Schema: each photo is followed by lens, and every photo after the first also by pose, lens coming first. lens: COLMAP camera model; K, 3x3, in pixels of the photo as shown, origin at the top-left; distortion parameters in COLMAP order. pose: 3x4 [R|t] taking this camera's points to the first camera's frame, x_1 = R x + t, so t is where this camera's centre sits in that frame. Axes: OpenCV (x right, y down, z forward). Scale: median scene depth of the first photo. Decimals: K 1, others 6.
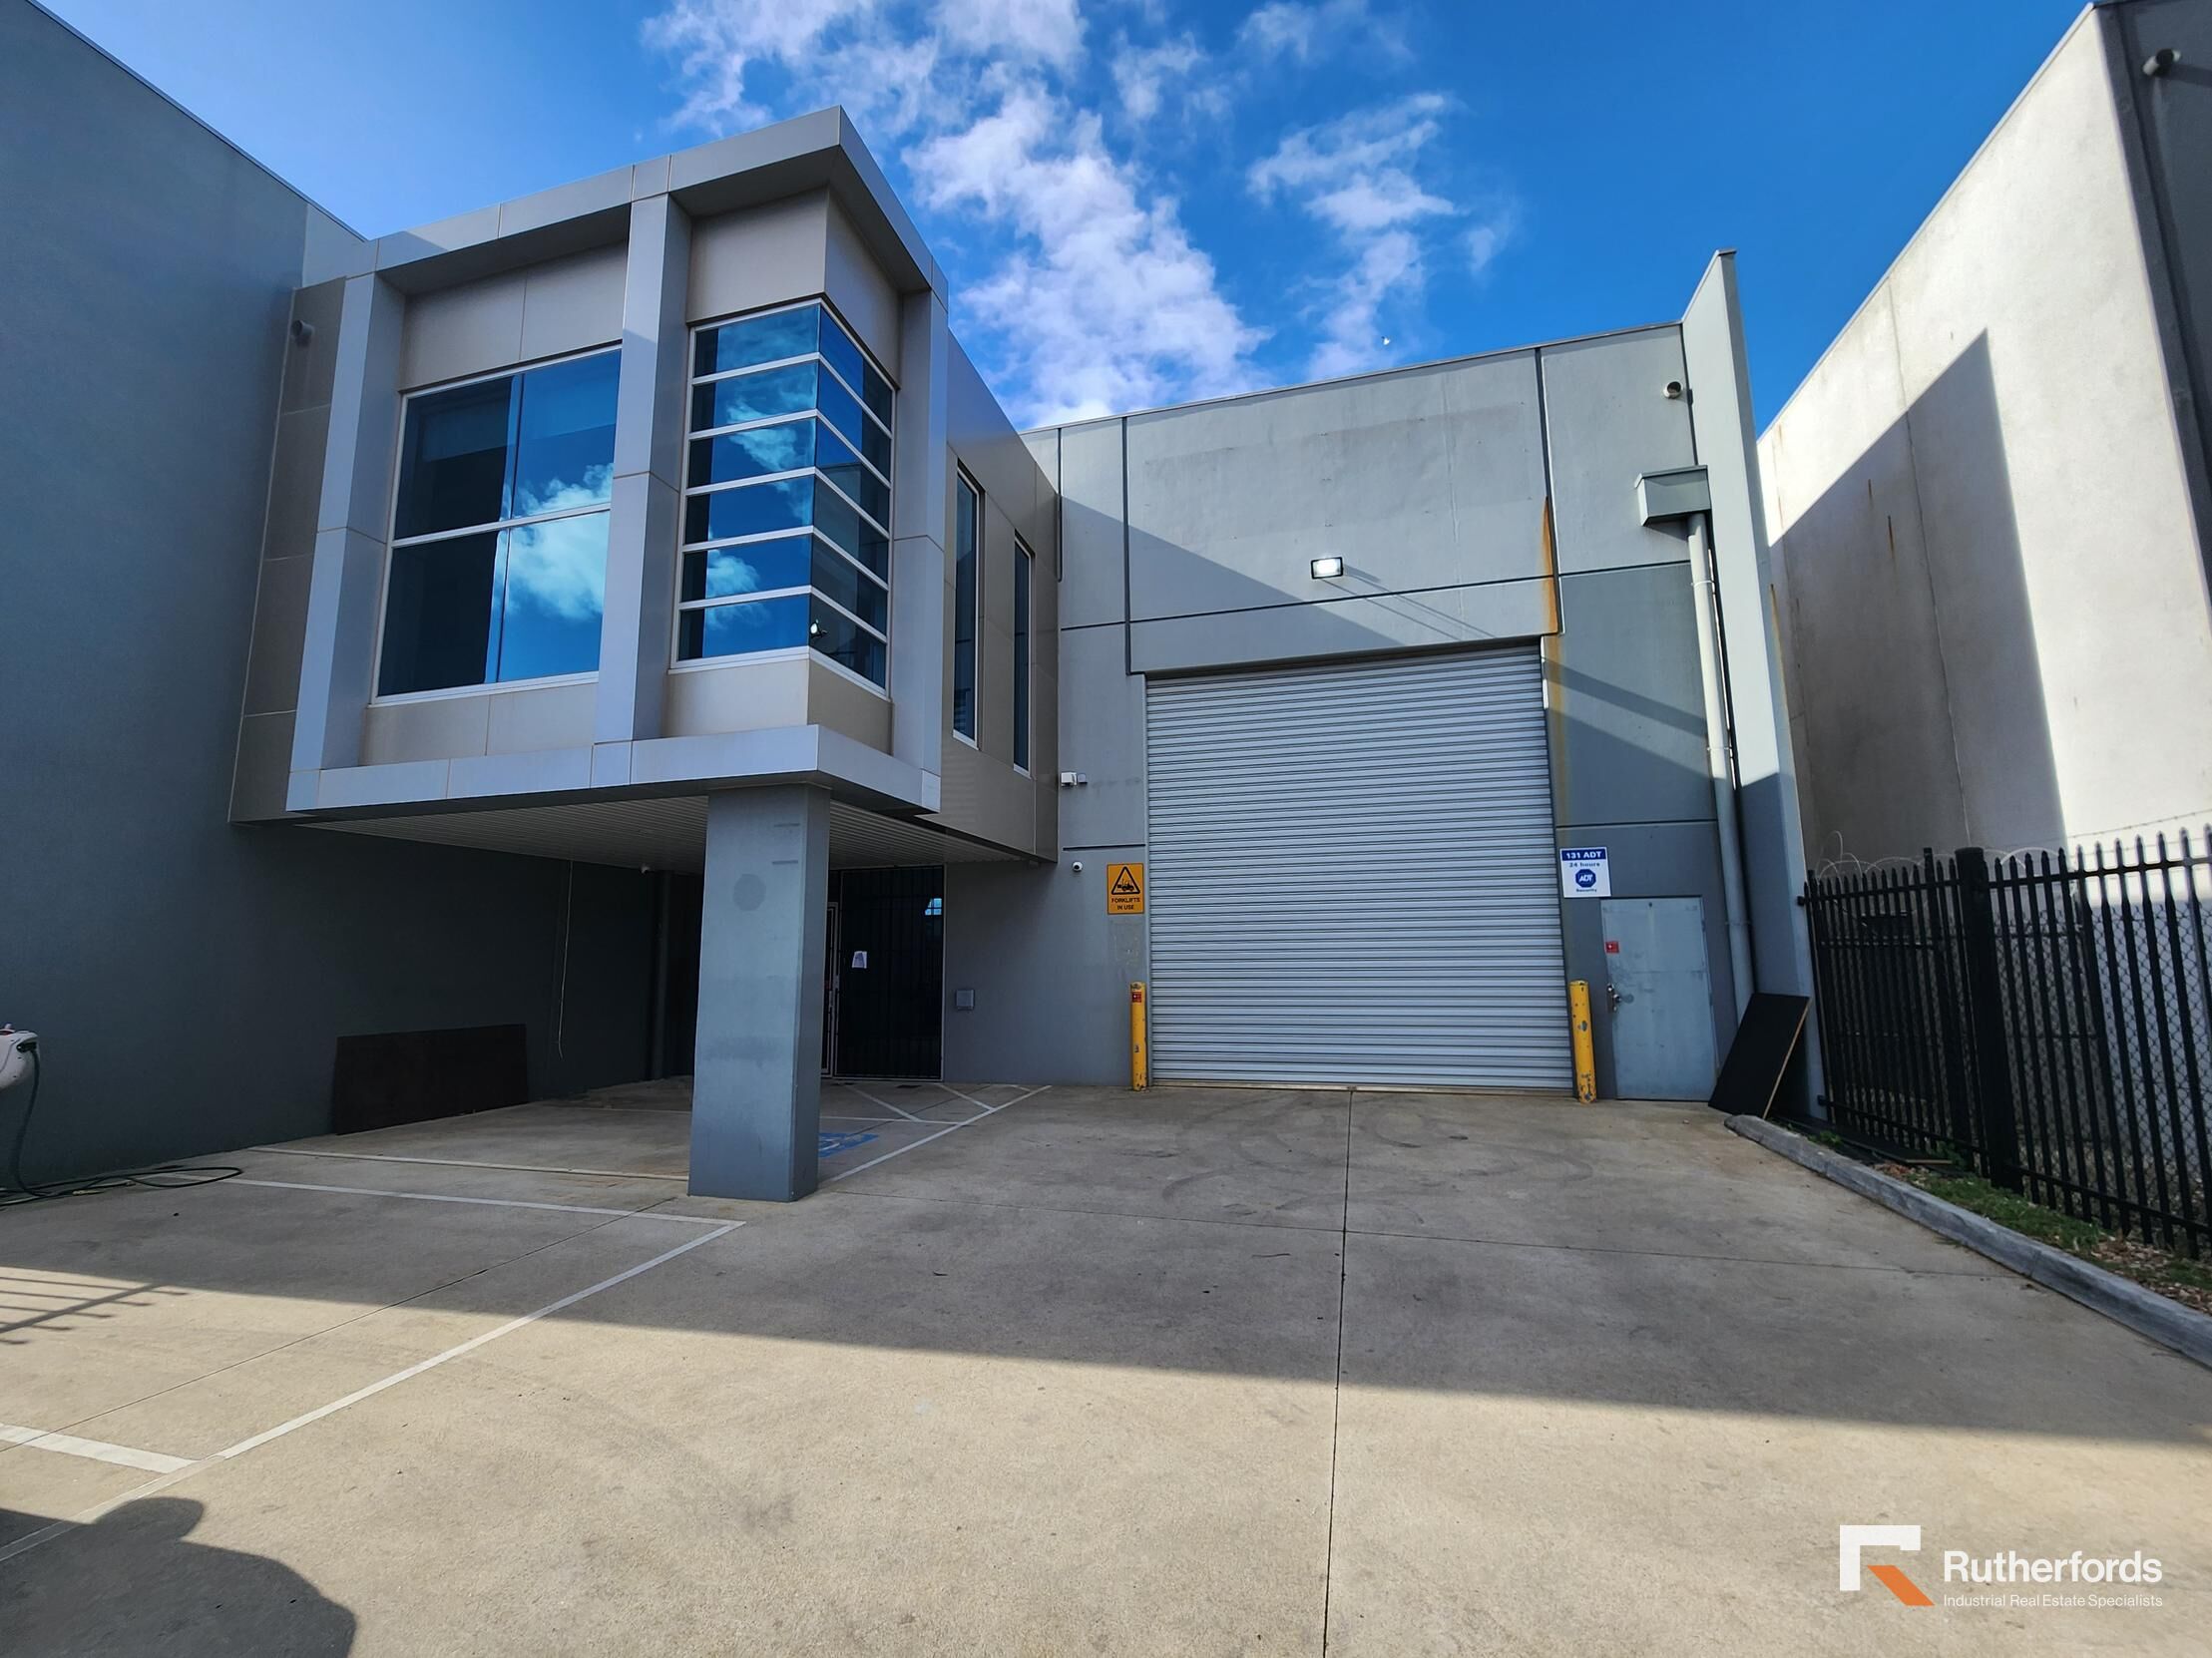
lens RADIAL K [[897.8, 0, 1110.0], [0, 897.8, 844.6], [0, 0, 1]] dist [-0.001982, -0.000124]
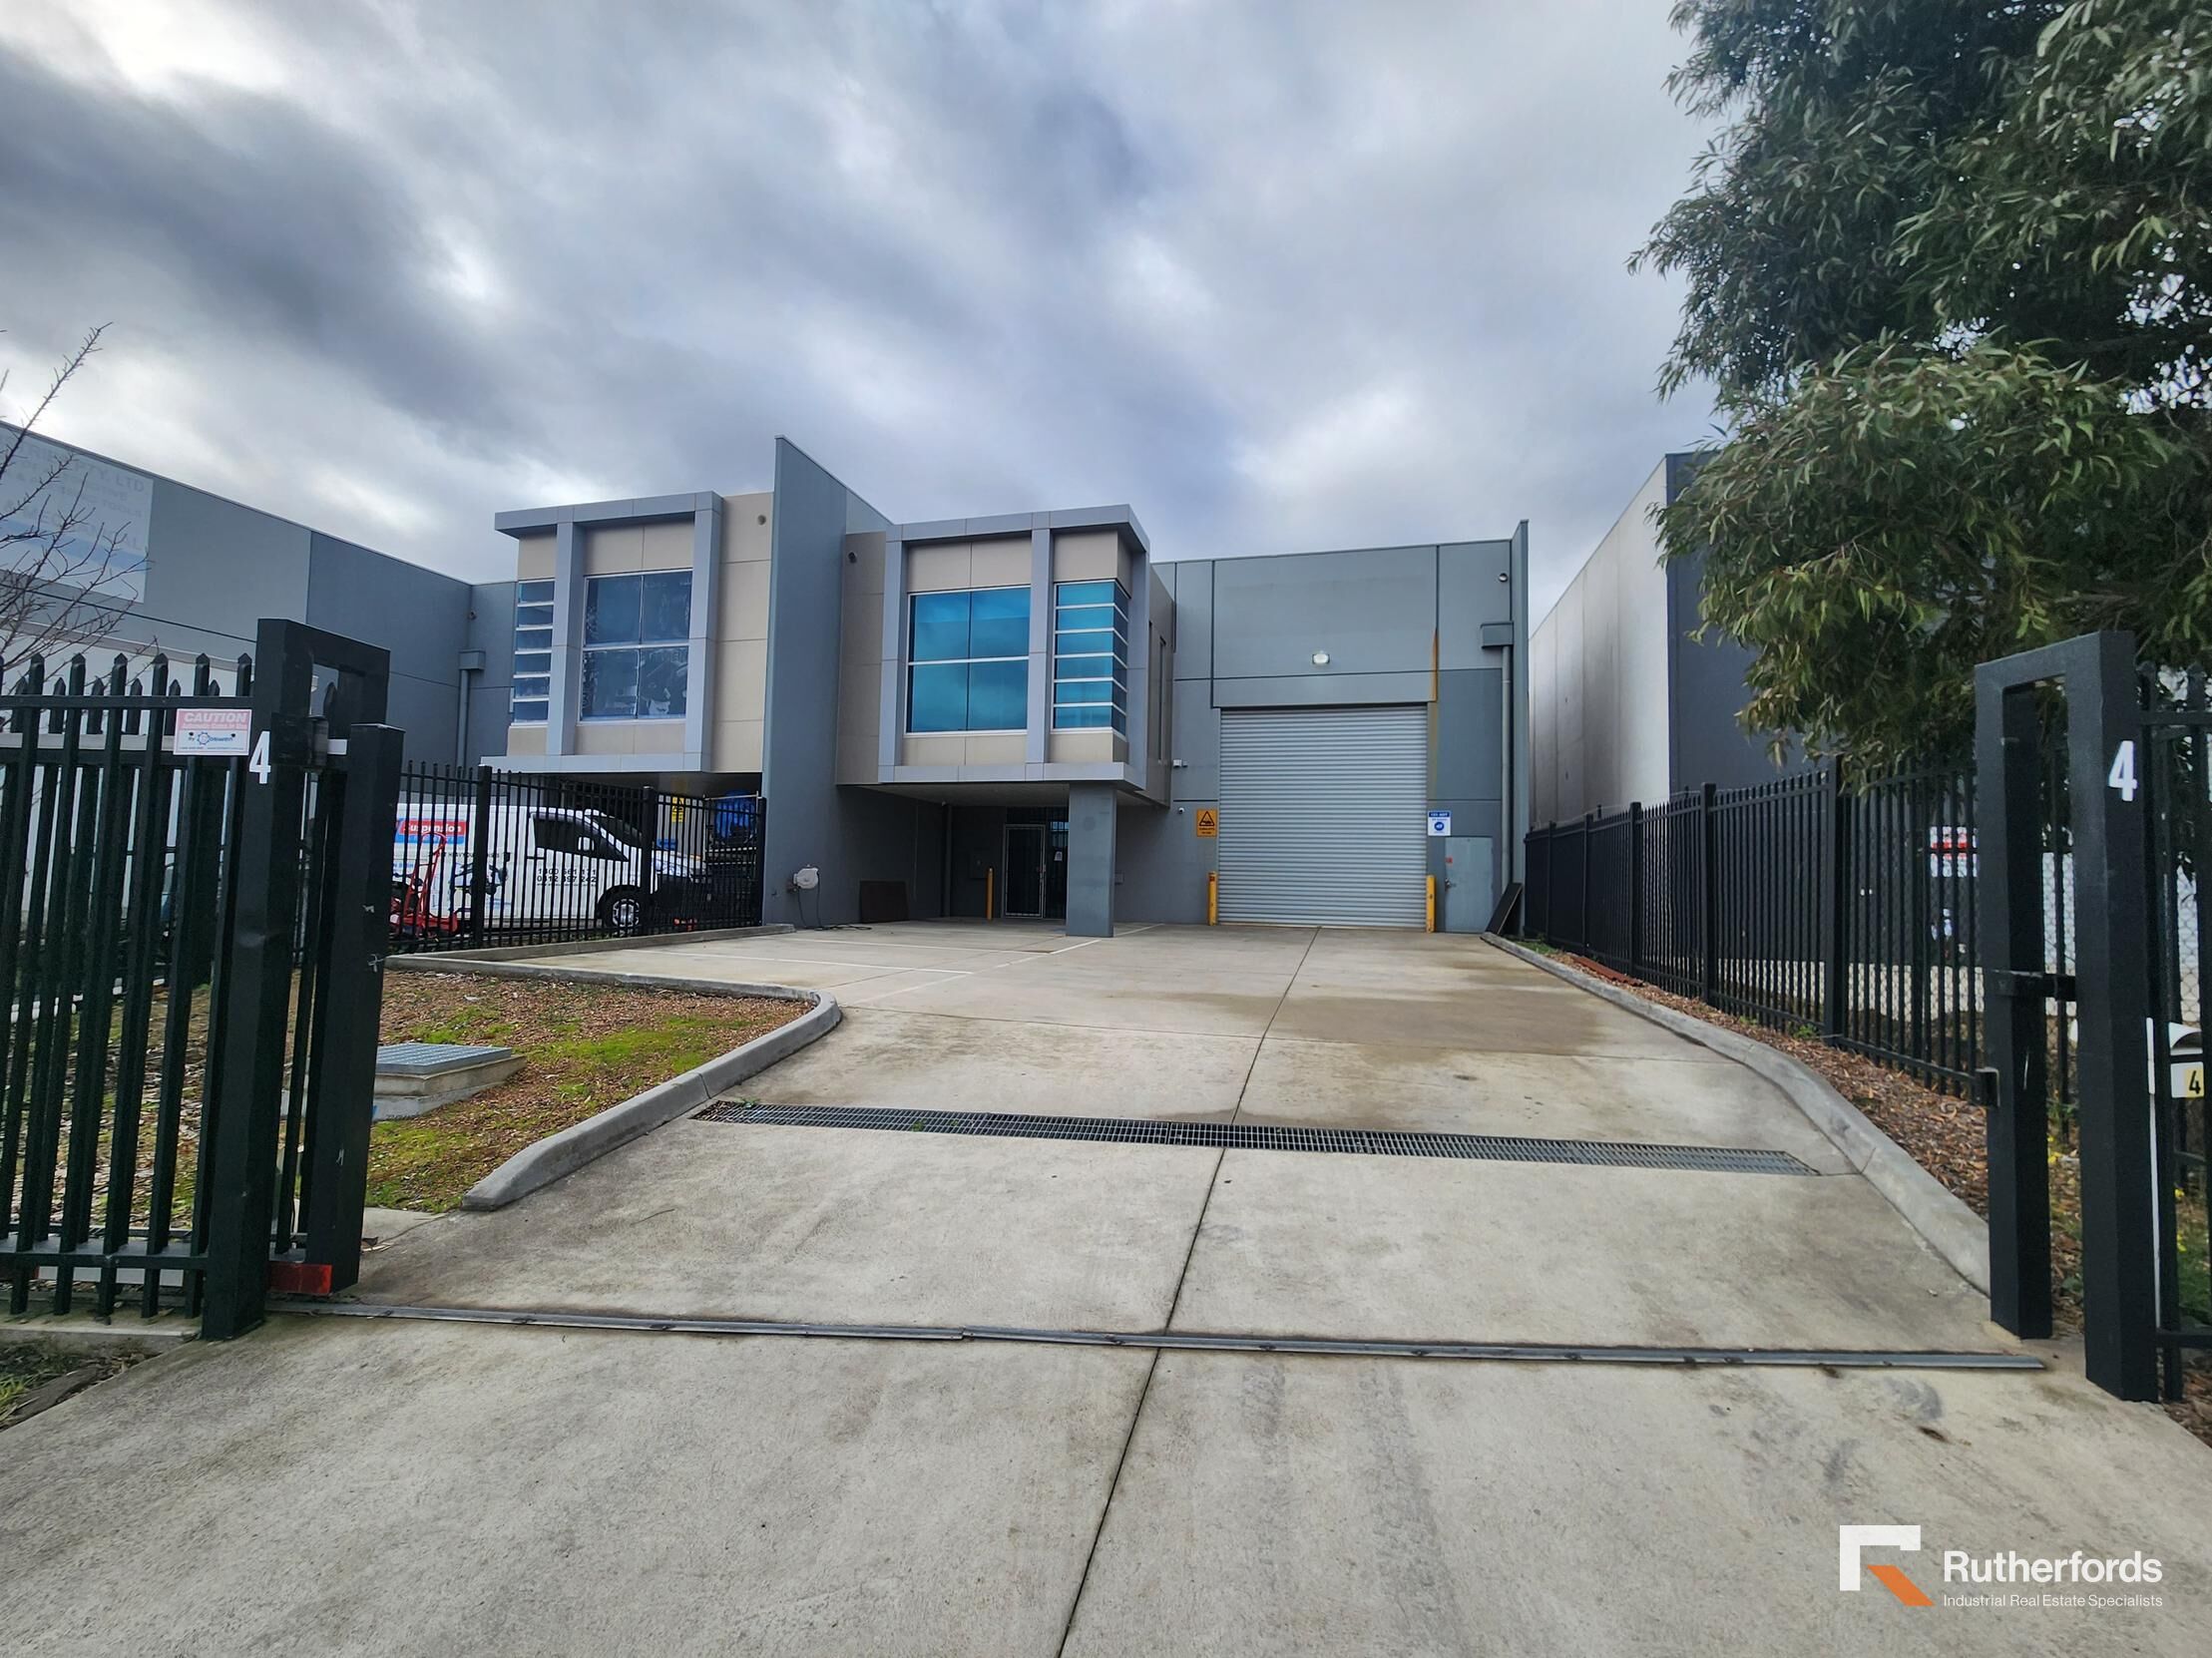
lens RADIAL K [[905.5, 0, 1105.8], [0, 905.5, 842.6], [0, 0, 1]] dist [0.003989, -0.000034]
pose [[0.999471, 0.031746, 0.007034, -0.242114], [-0.032235, 0.995762, 0.086136, -0.079199], [-0.004270, -0.086318, 0.996259, -1.063484]]
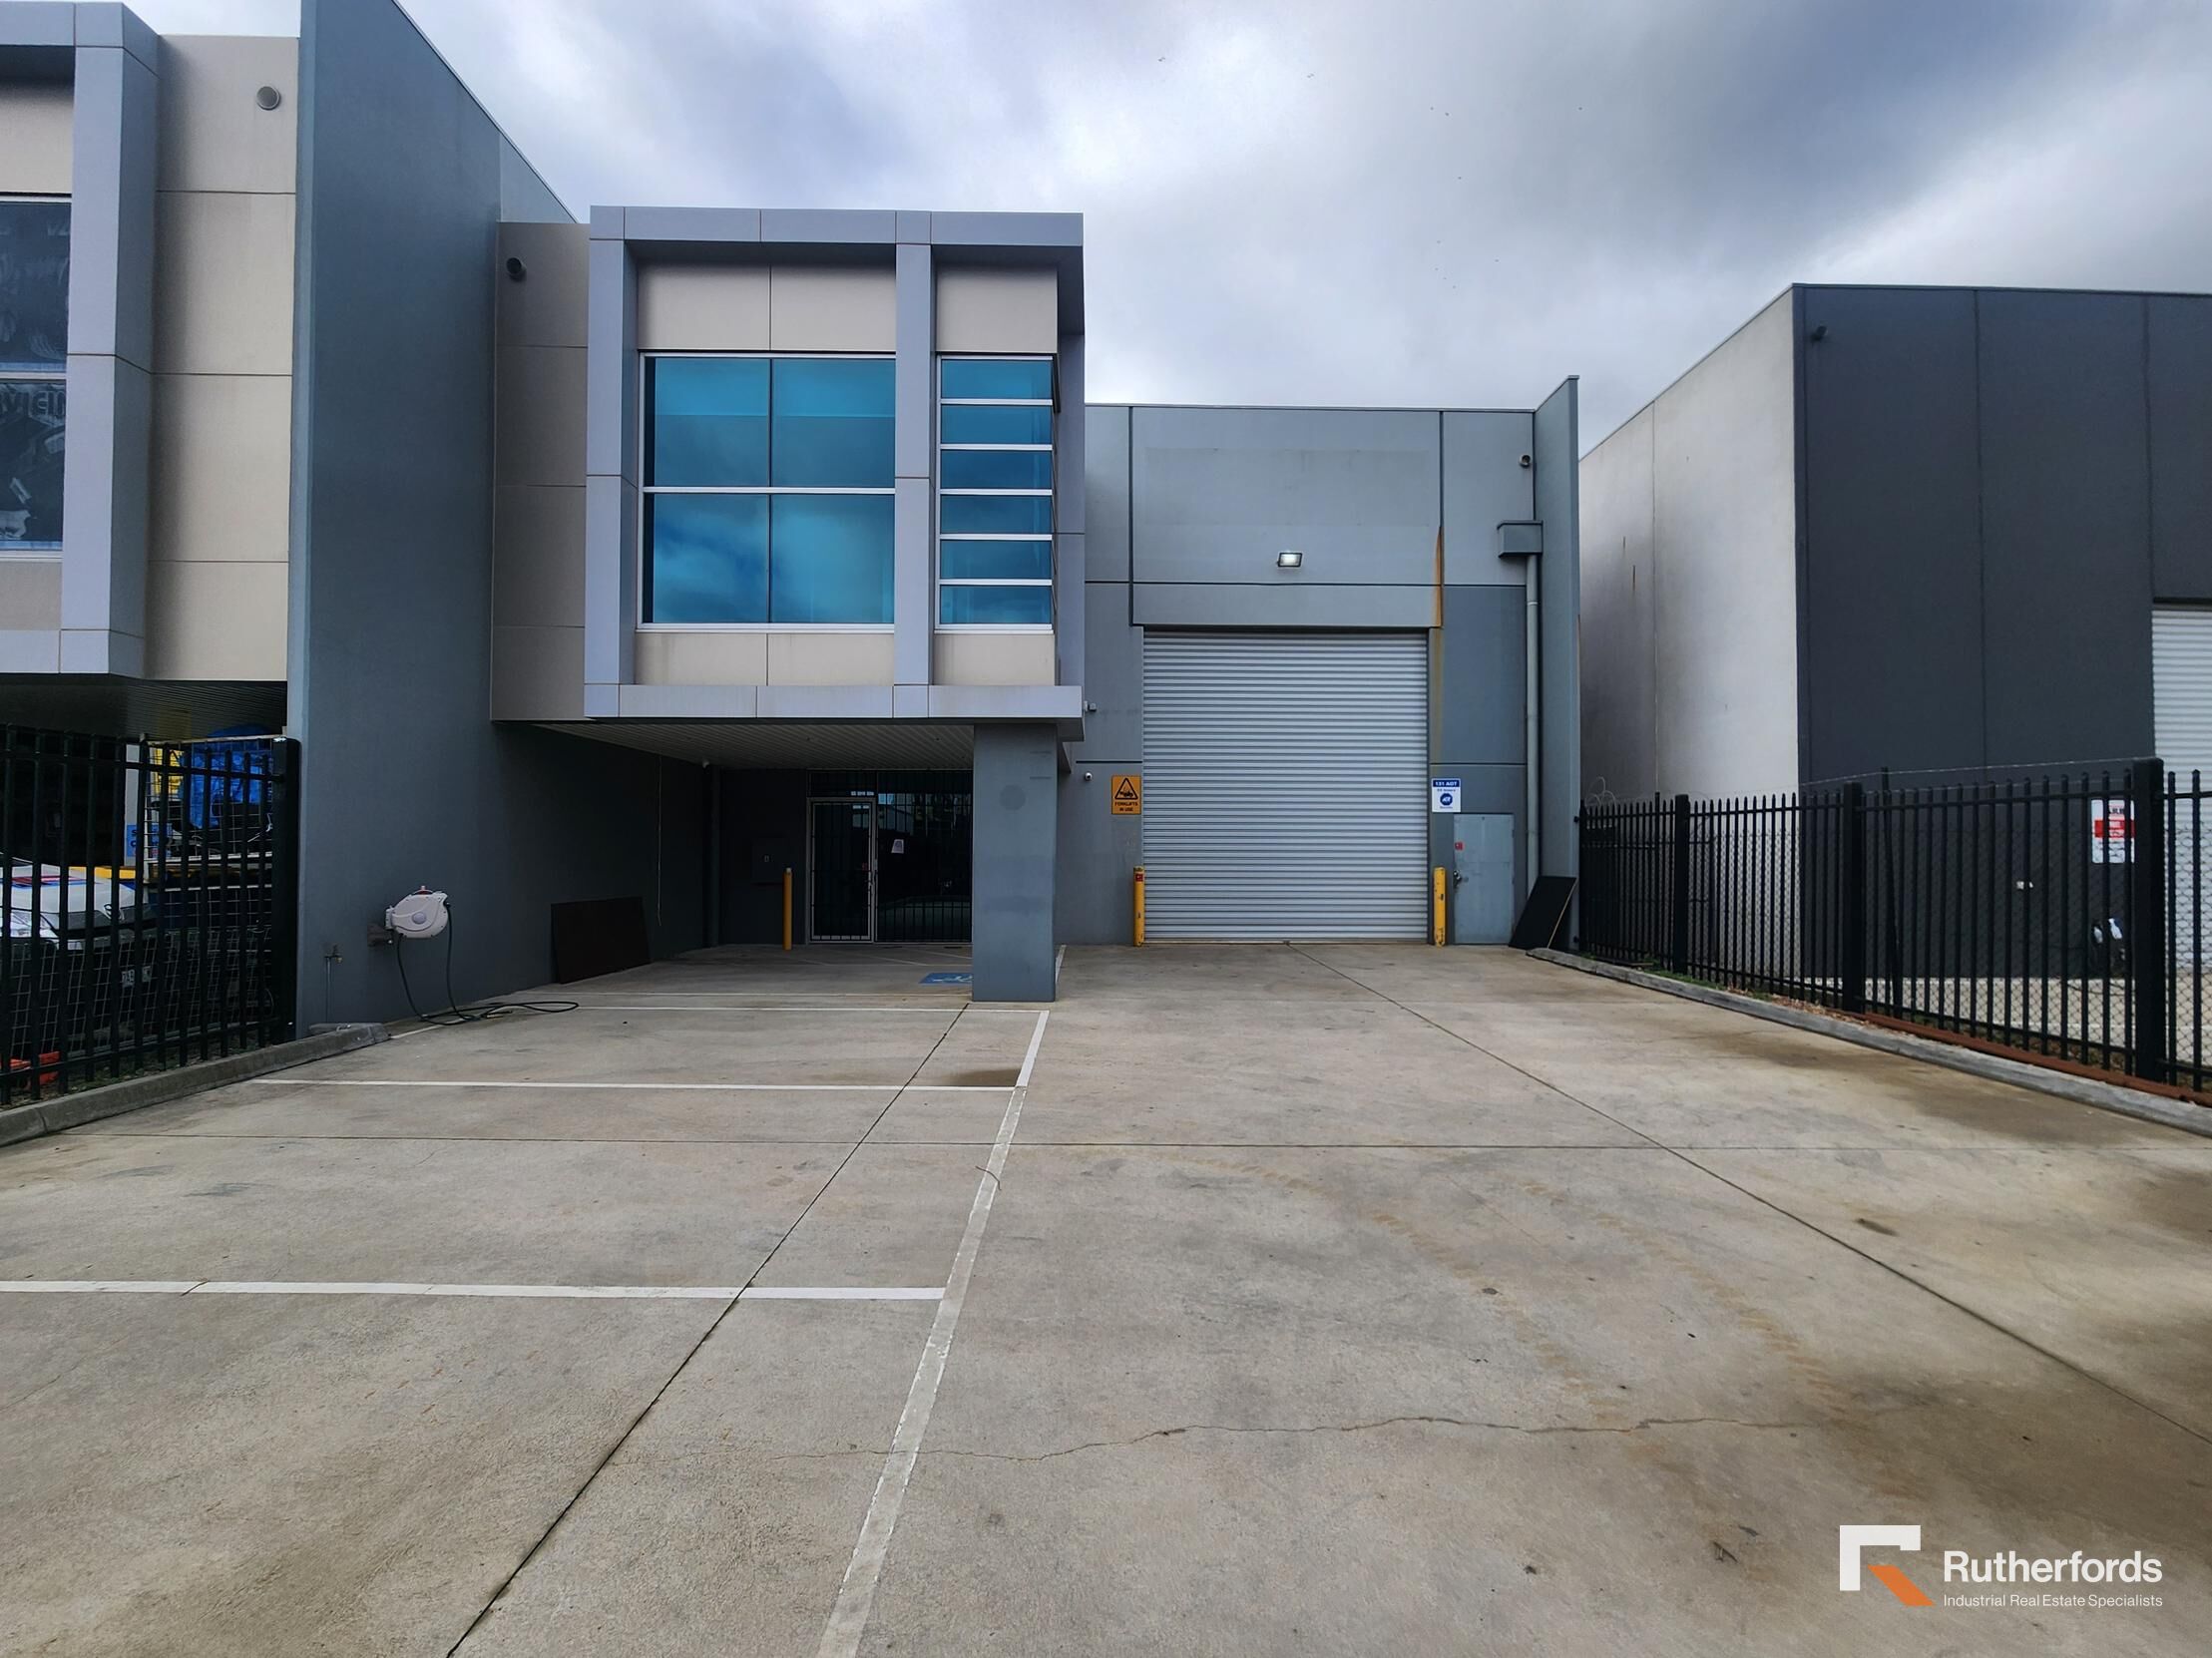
lens RADIAL K [[905.5, 0, 1105.8], [0, 905.5, 842.6], [0, 0, 1]] dist [0.003989, -0.000034]
pose [[0.960238, 0.016428, 0.278700, -0.434358], [-0.048352, 0.992968, 0.108060, -0.026610], [-0.274965, -0.117239, 0.954279, -0.287672]]
